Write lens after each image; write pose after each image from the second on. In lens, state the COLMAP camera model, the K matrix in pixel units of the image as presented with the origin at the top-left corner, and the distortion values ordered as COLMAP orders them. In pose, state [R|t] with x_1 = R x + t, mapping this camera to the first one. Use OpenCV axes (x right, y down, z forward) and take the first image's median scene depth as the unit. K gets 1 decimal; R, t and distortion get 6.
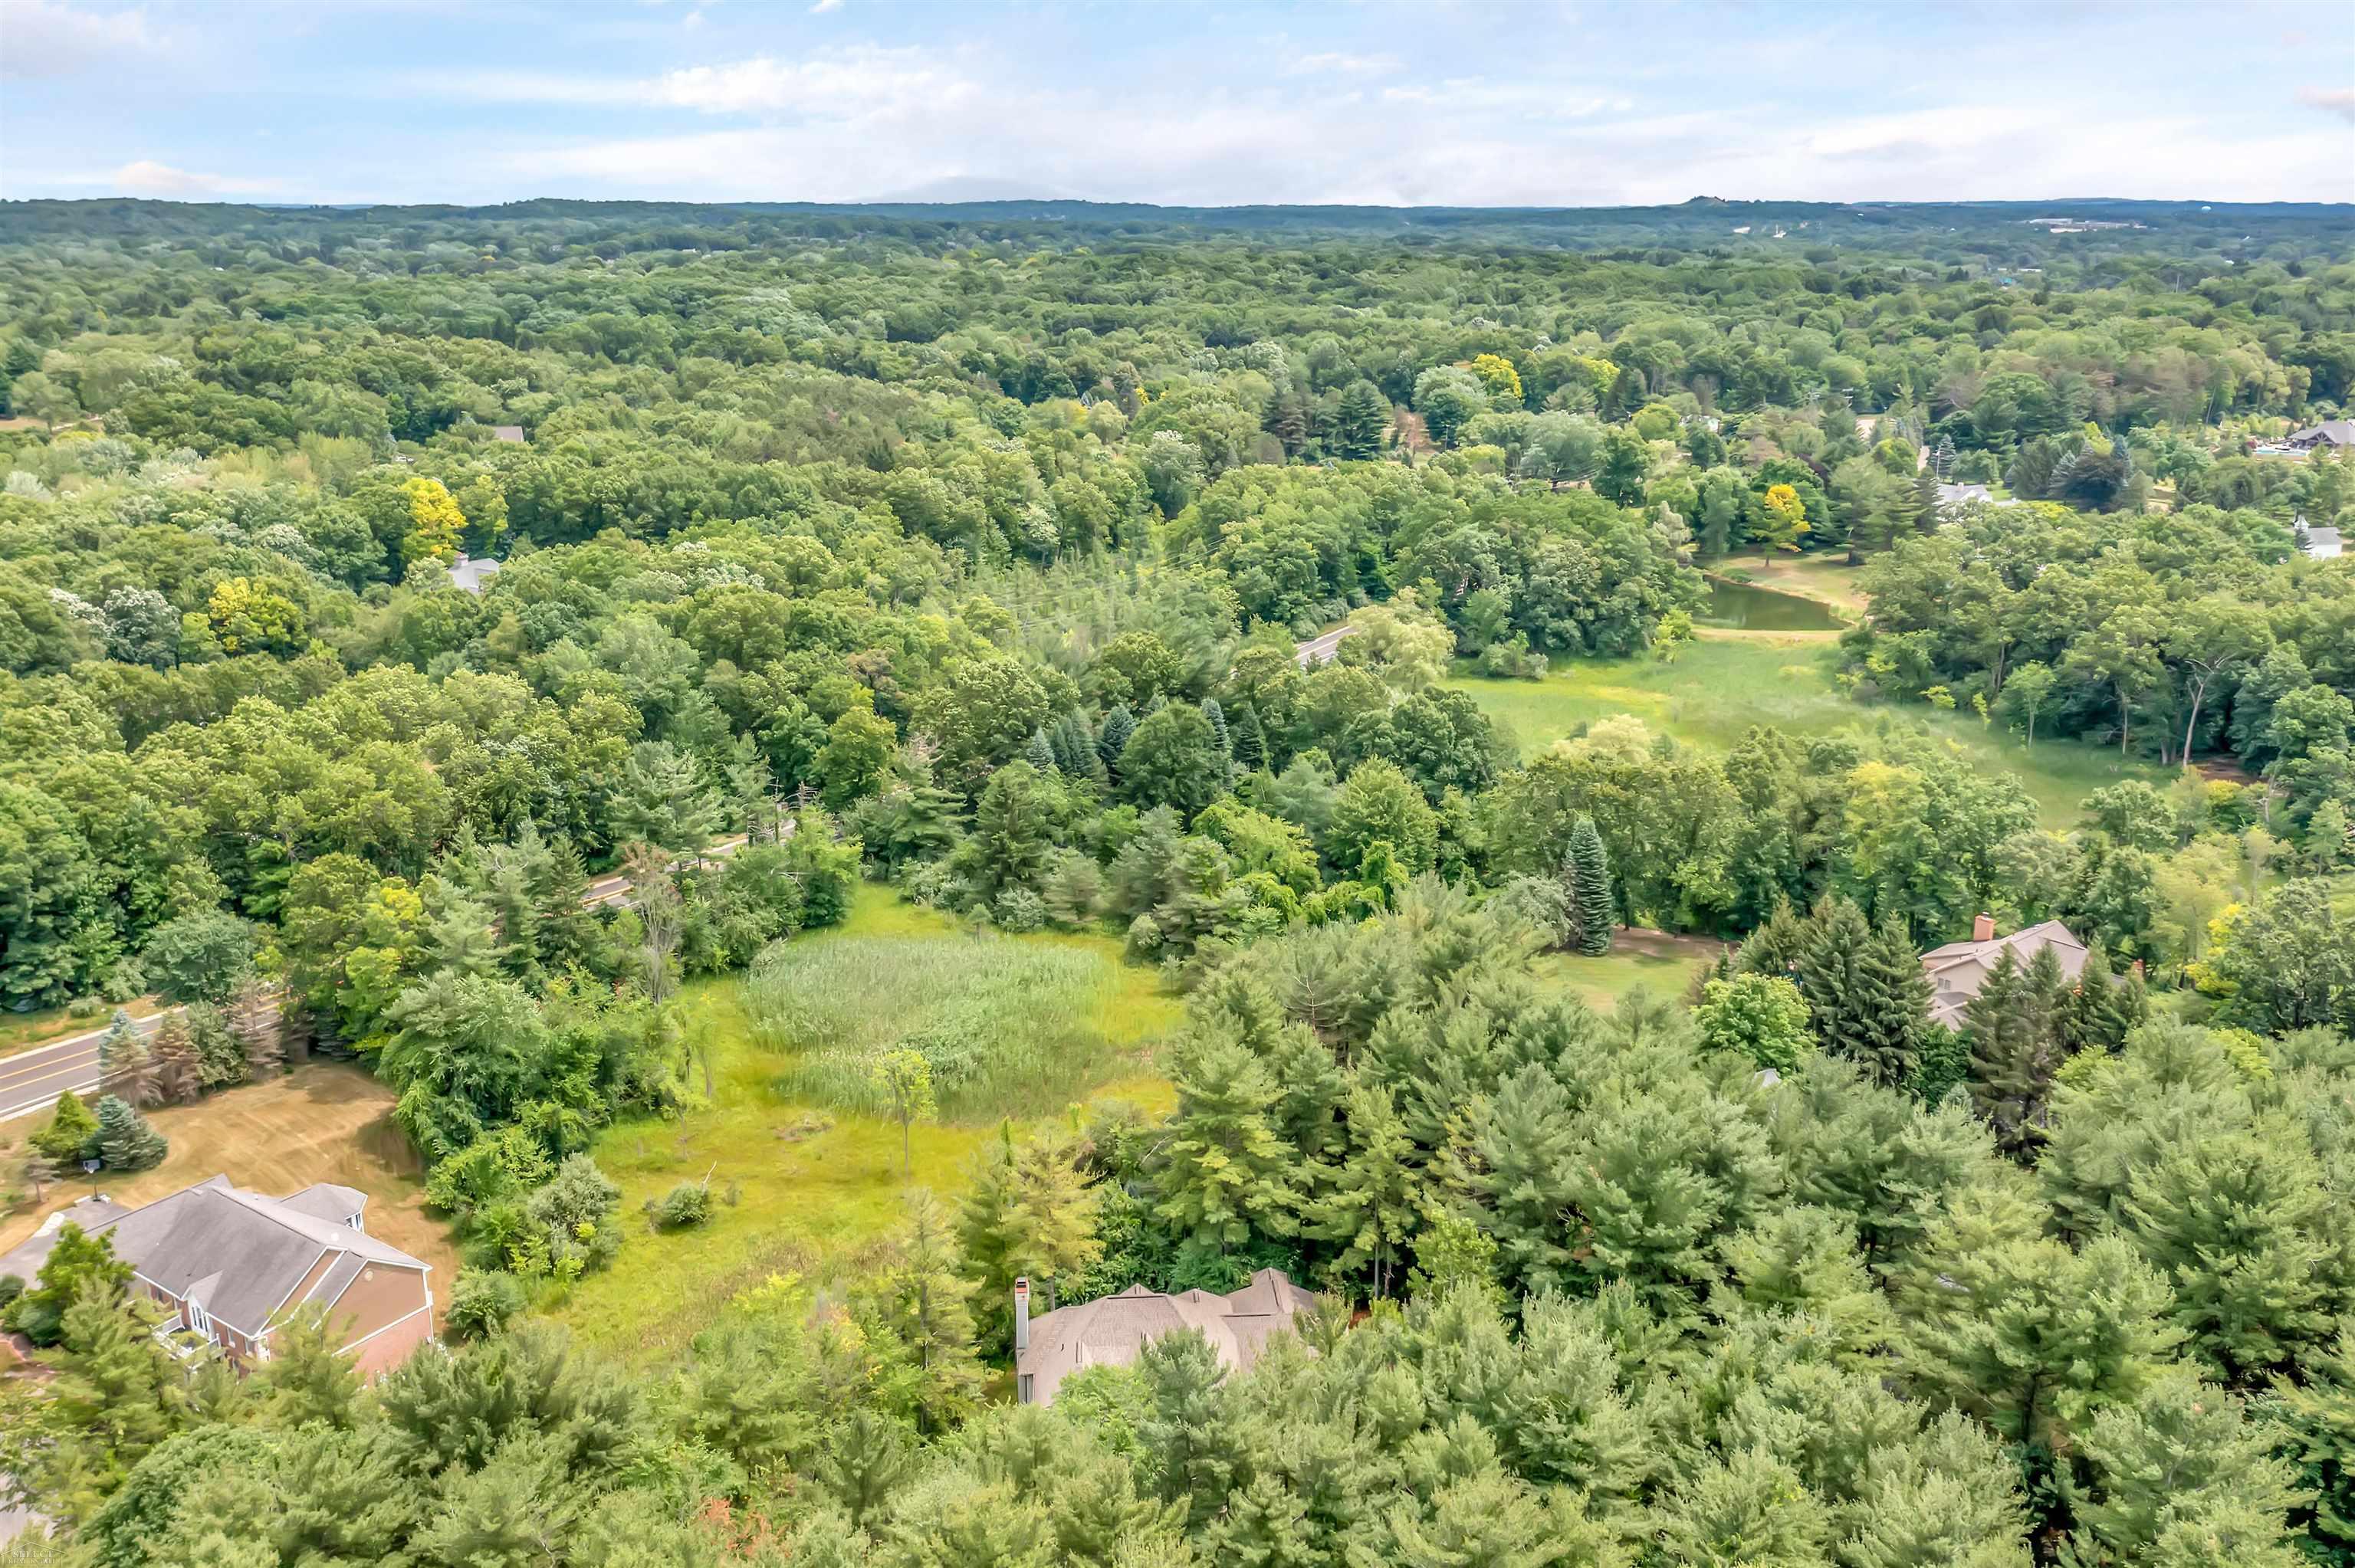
lens RADIAL K [[1922.5, 0, 1177.5], [0, 1922.5, 784.0], [0, 0, 1]] dist [0.006331, 0.009050]
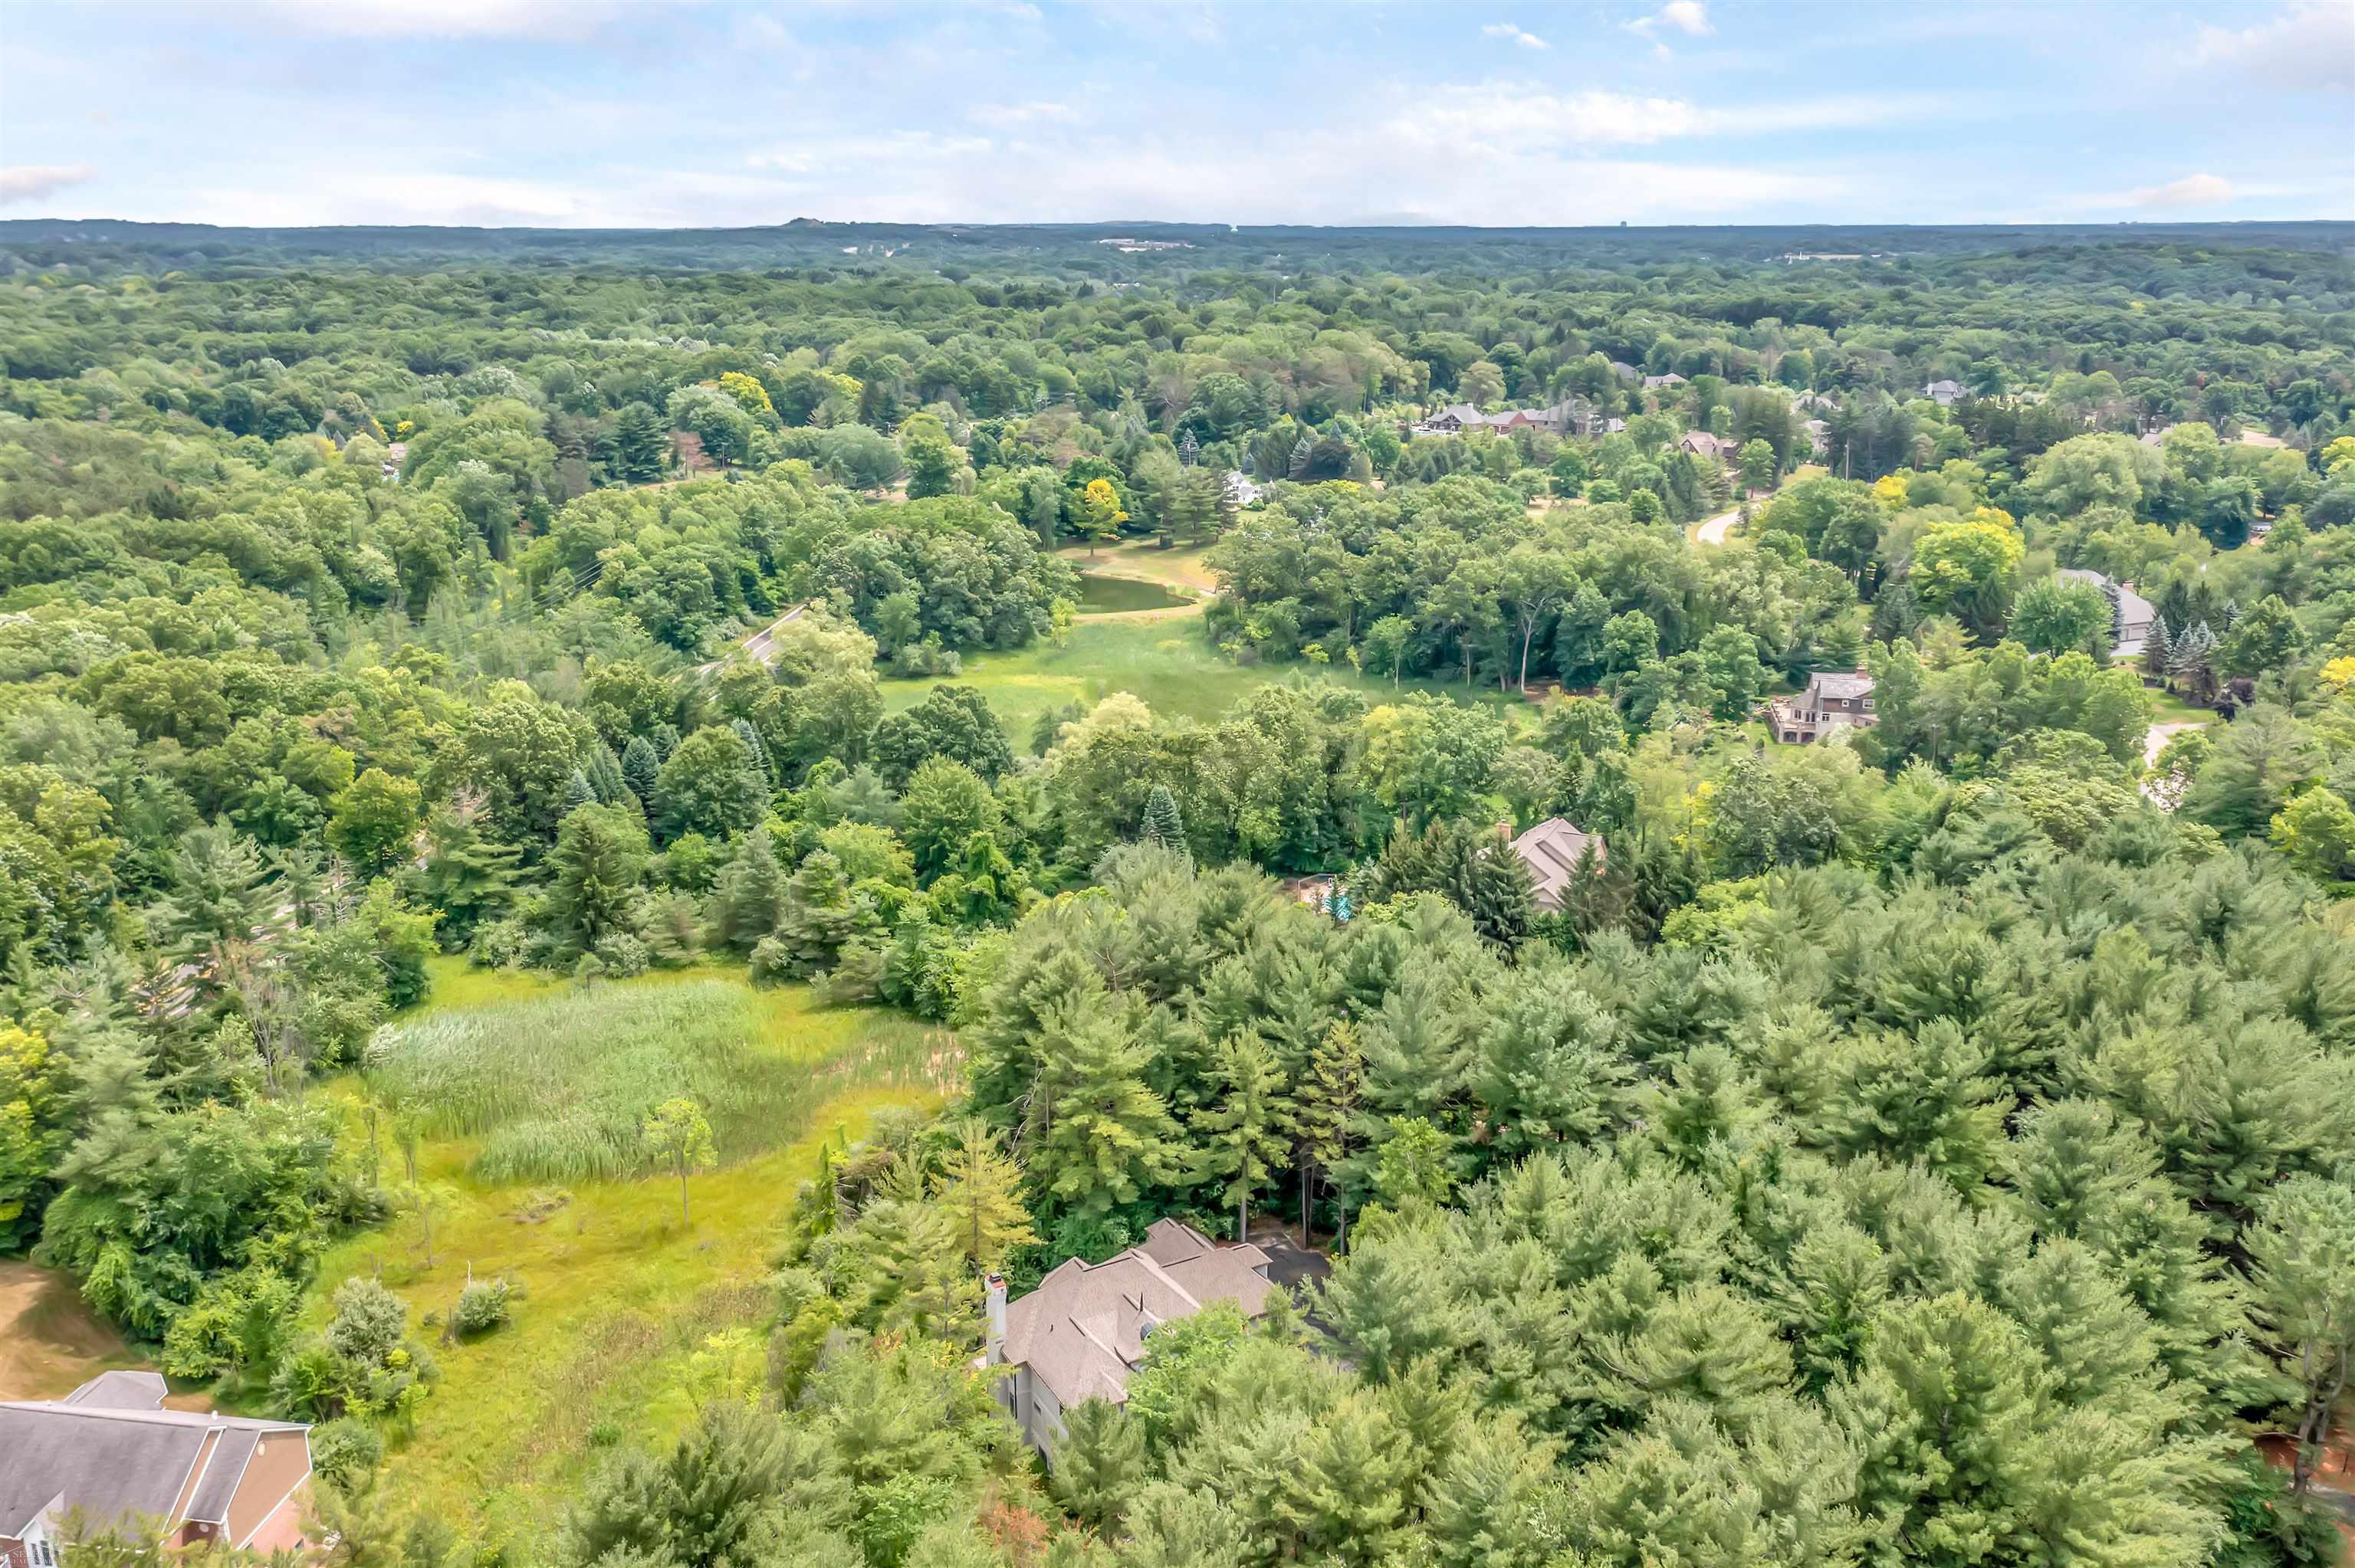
lens RADIAL K [[1877.7, 0, 1177.5], [0, 1877.7, 784.0], [0, 0, 1]] dist [0.011687, 0.002956]
pose [[0.902768, -0.123489, 0.412019, -0.132304], [0.125135, 0.991871, 0.023099, -0.003794], [-0.411522, 0.030705, 0.910882, 0.016596]]
